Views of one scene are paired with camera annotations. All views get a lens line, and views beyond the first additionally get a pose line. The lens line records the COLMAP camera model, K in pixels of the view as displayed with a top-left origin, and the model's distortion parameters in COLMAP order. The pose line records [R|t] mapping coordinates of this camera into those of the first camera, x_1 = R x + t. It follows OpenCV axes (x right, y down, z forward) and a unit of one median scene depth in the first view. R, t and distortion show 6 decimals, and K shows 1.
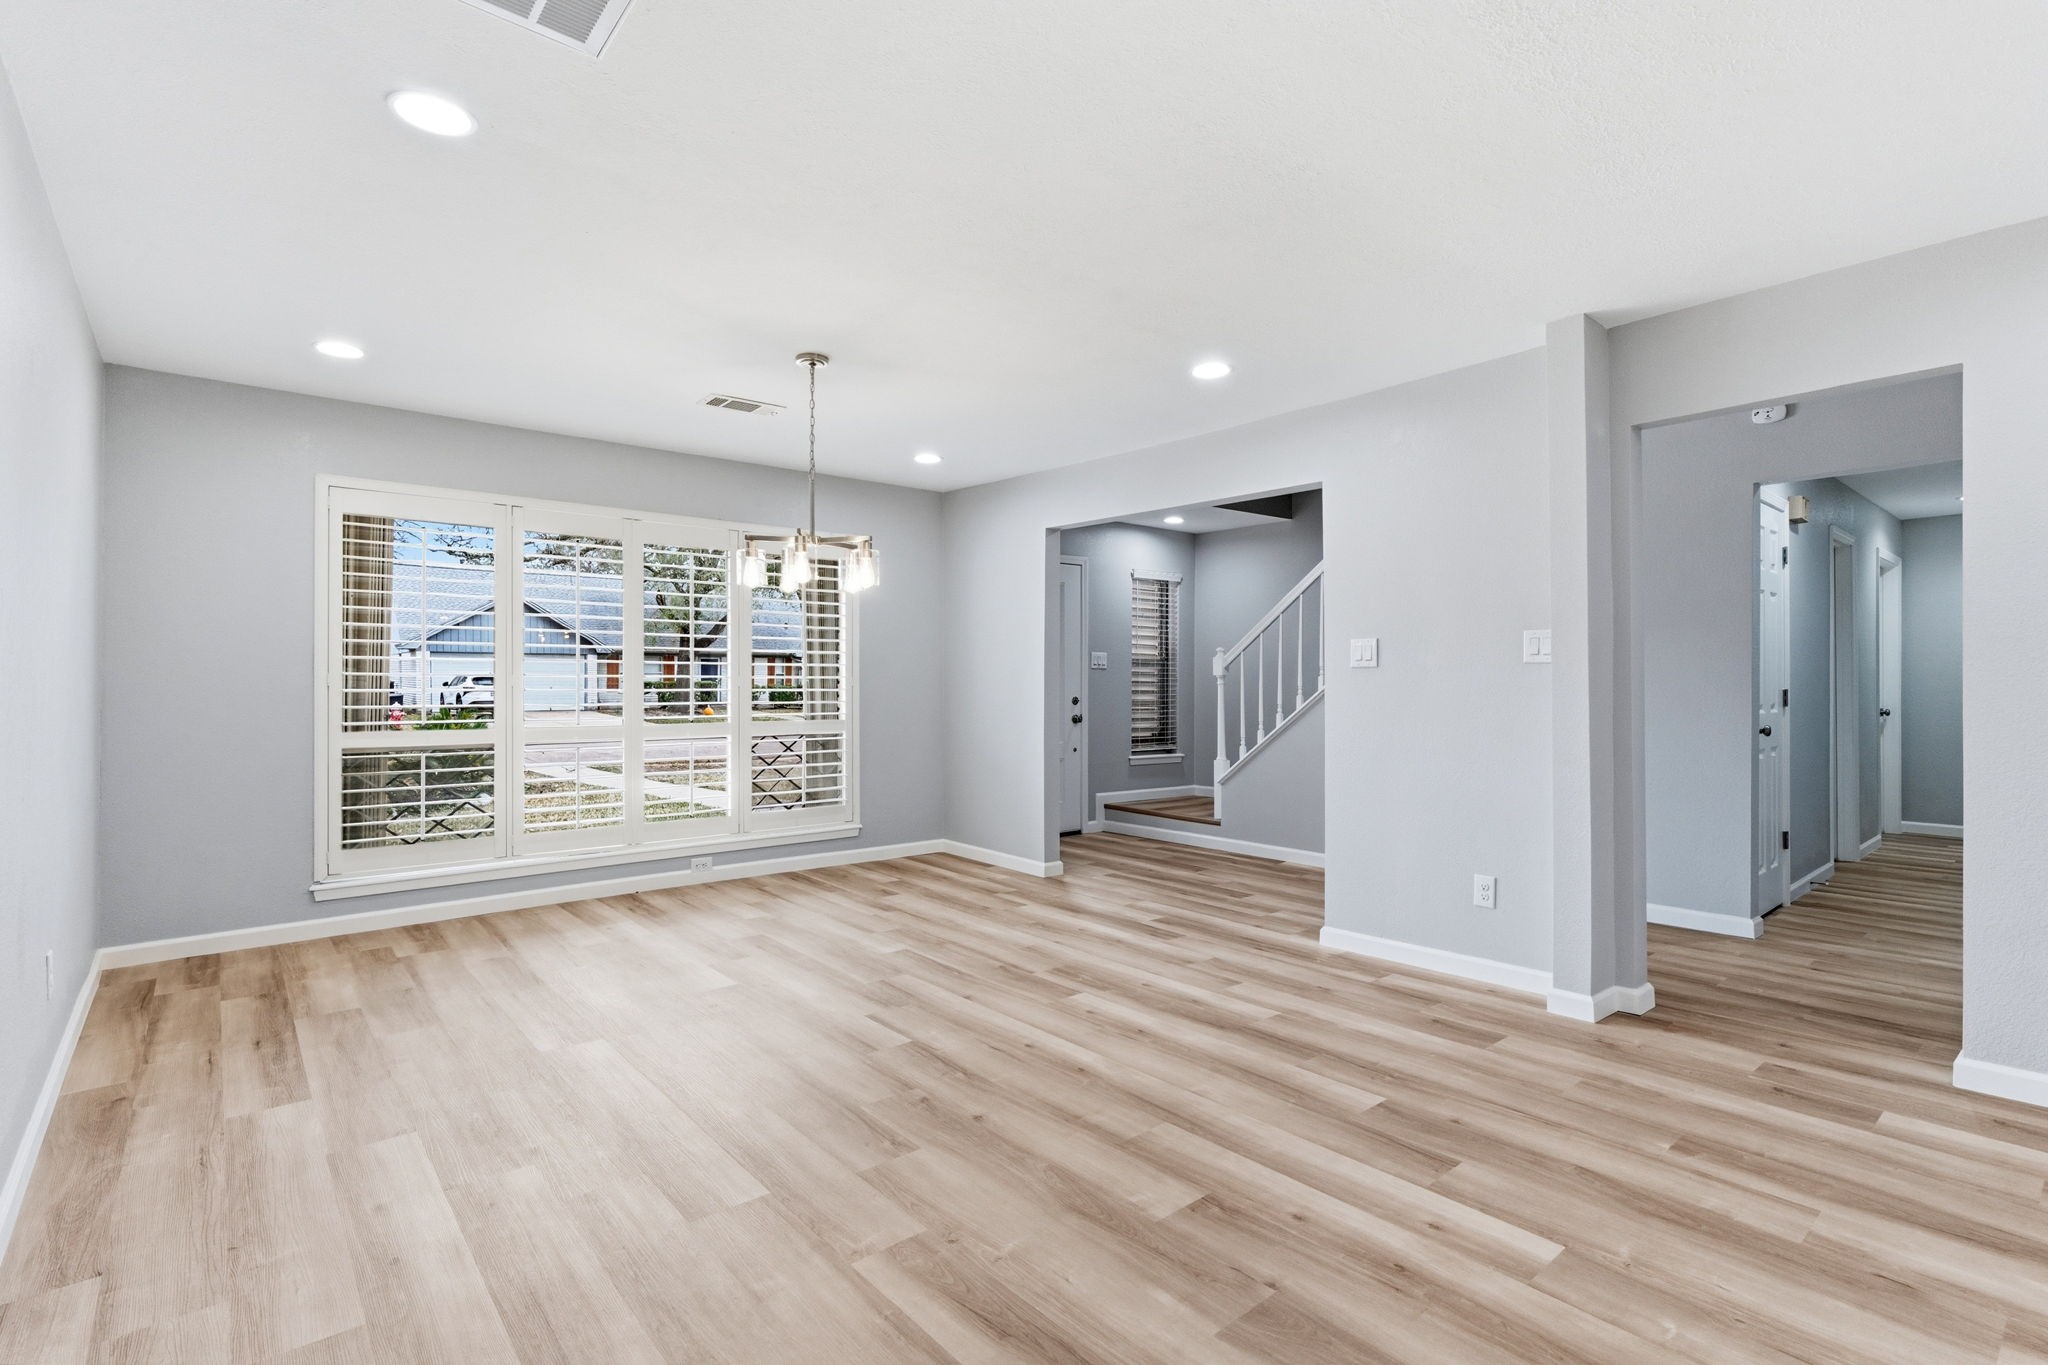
lens RADIAL K [[965.9, 0, 1014.8], [0, 965.9, 683.1], [0, 0, 1]] dist [-0.000113, 0.000227]
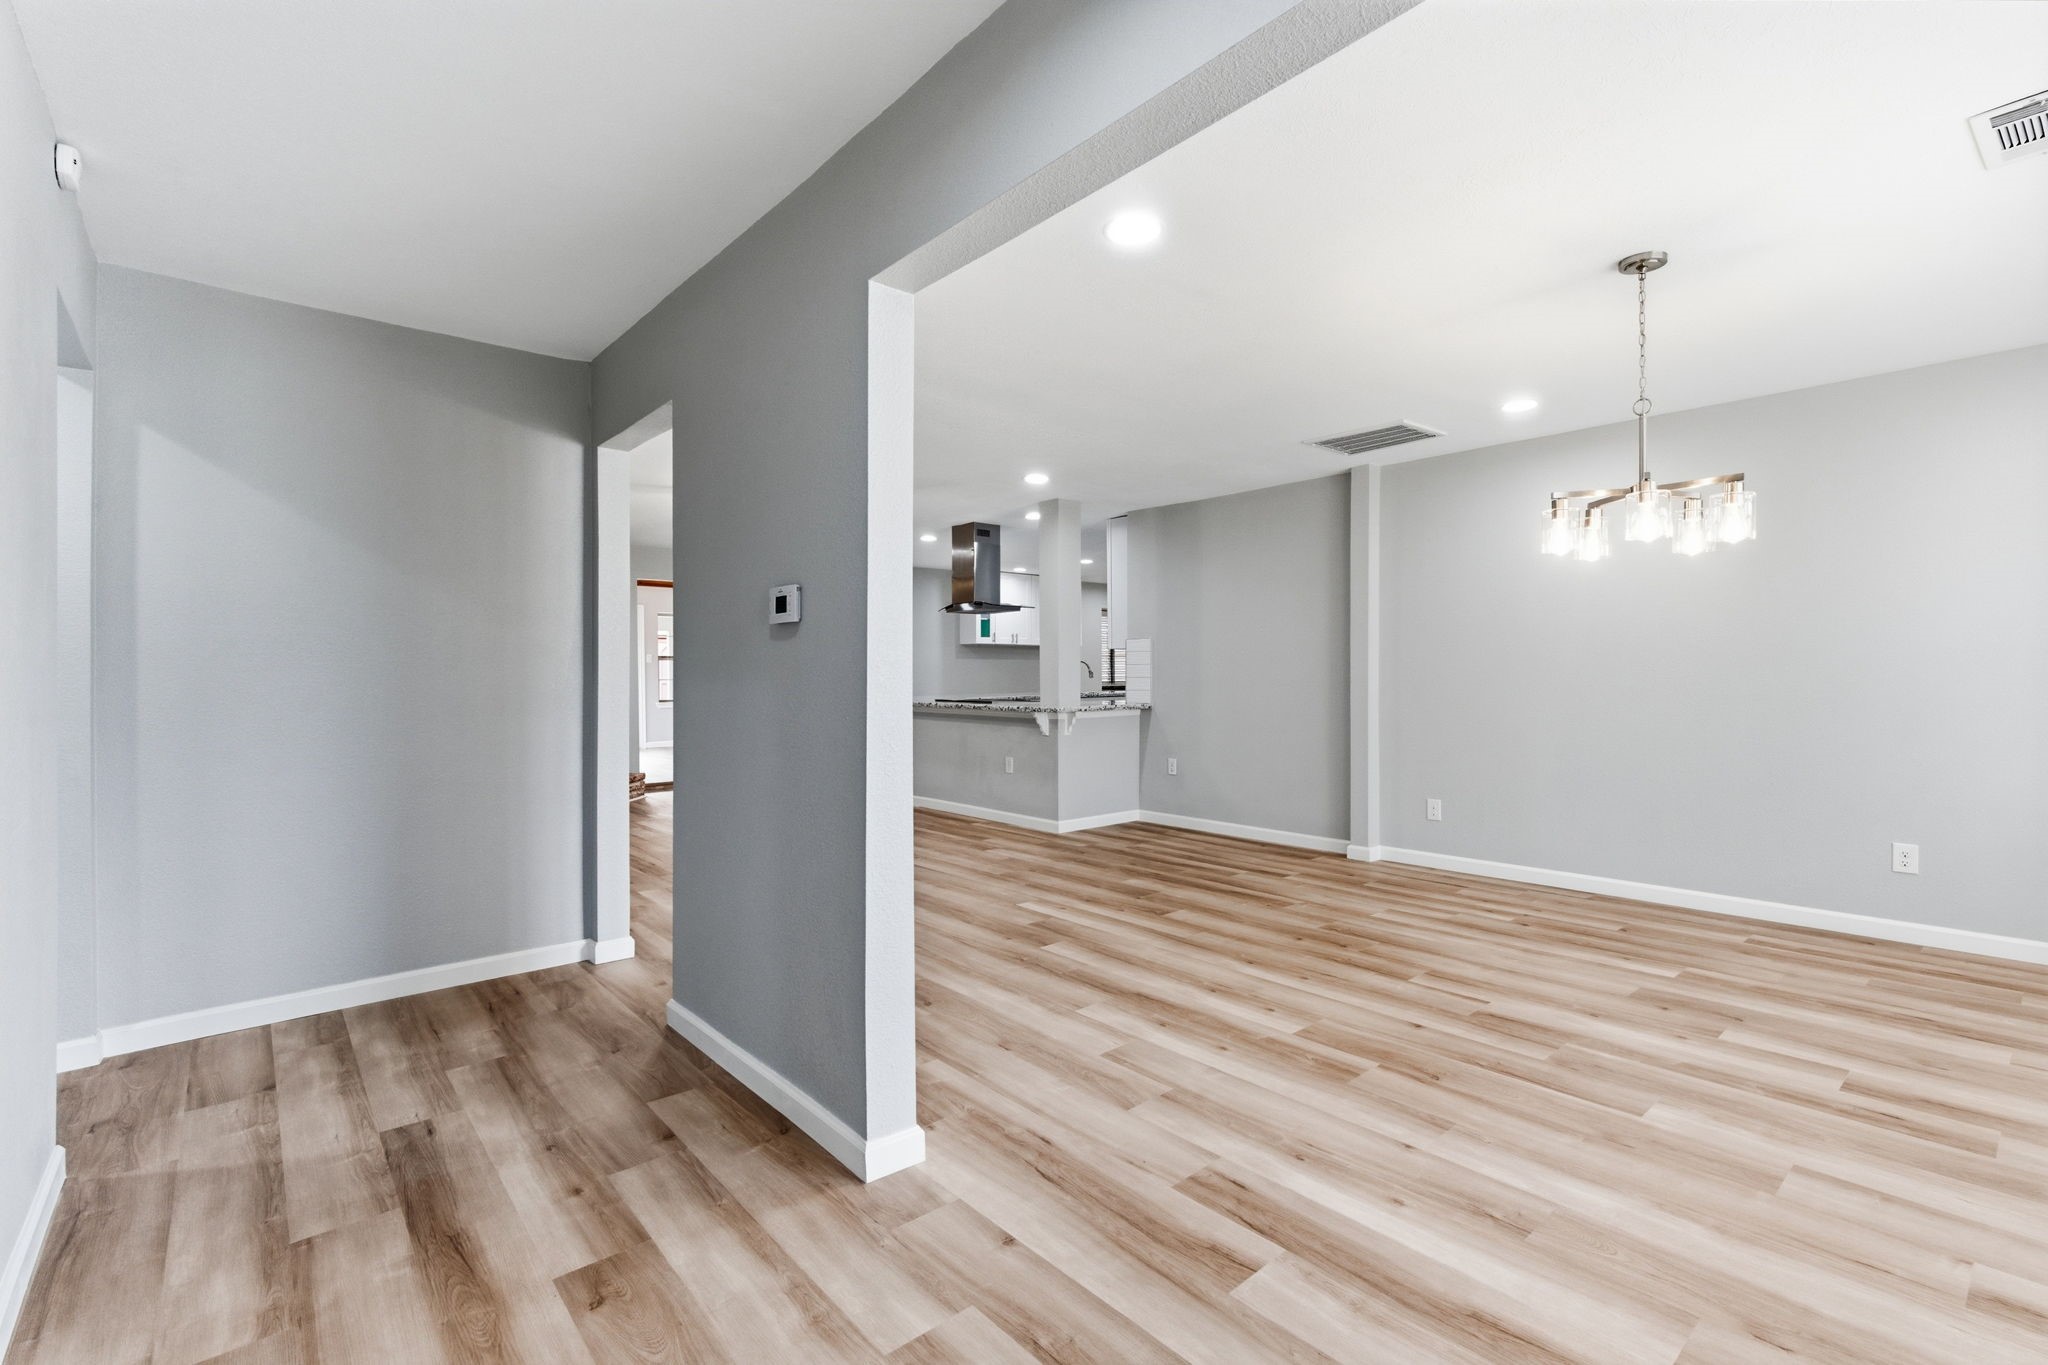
lens RADIAL K [[923.8, 0, 1025.7], [0, 923.8, 668.7], [0, 0, 1]] dist [-0.001586, 0.000685]
pose [[-0.999771, 0.003126, -0.021185, 0.360482], [0.003168, 0.999993, -0.001924, -0.002312], [0.021179, -0.001991, -0.999774, 2.023066]]
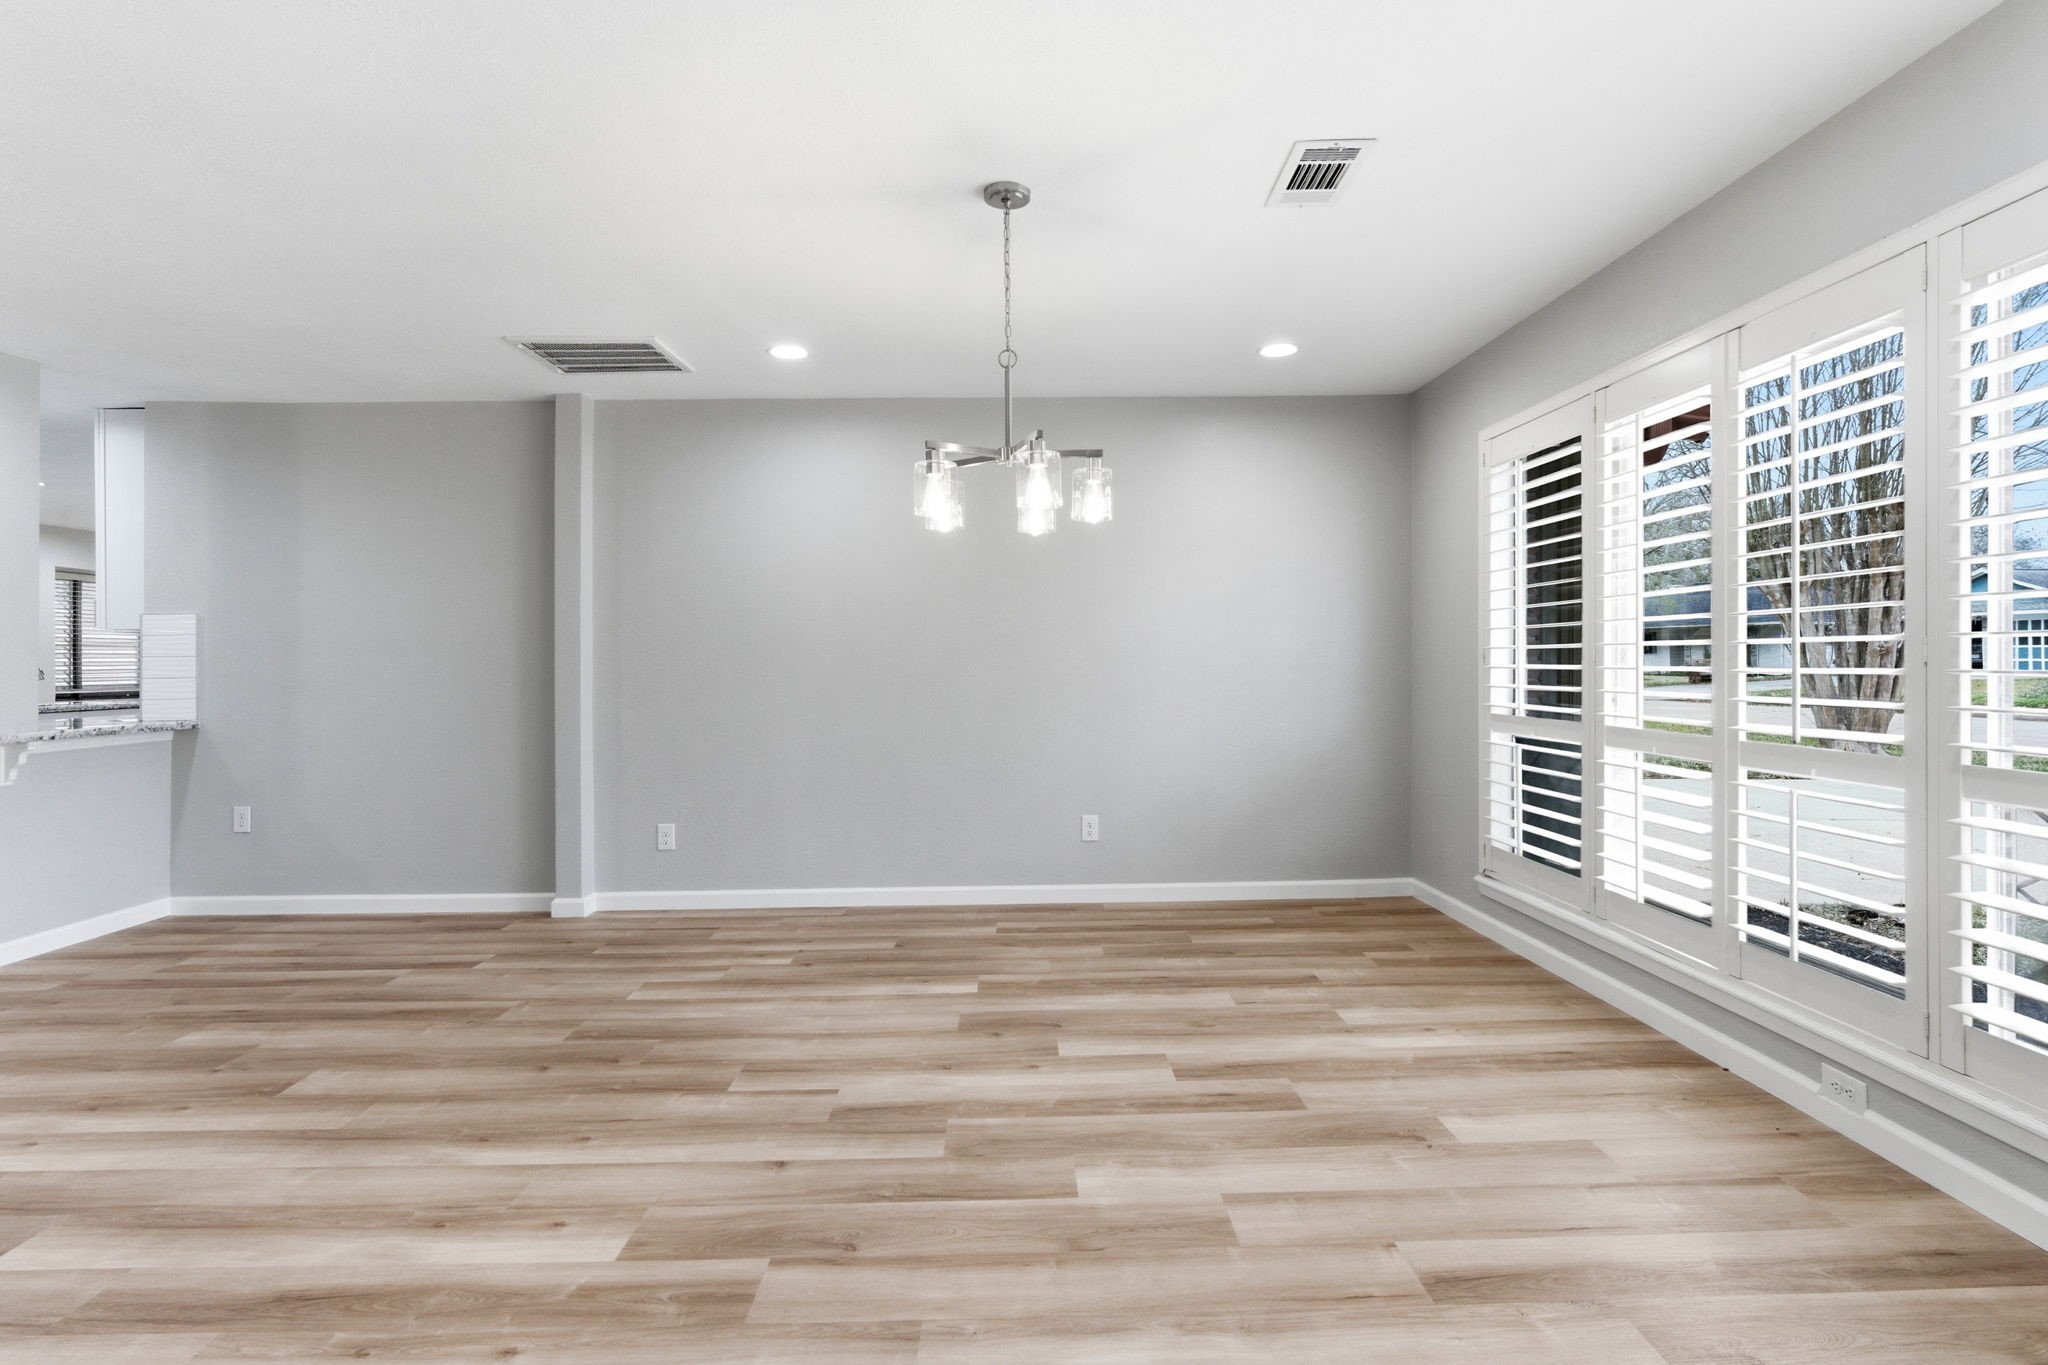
lens RADIAL K [[995.2, 0, 1029.1], [0, 995.2, 651.9], [0, 0, 1]] dist [-0.005298, 0.001071]
pose [[-0.623811, -0.003276, -0.781568, 0.390053], [0.007637, 0.999918, -0.010287, 0.001404], [0.781538, -0.012386, -0.623735, 1.684116]]
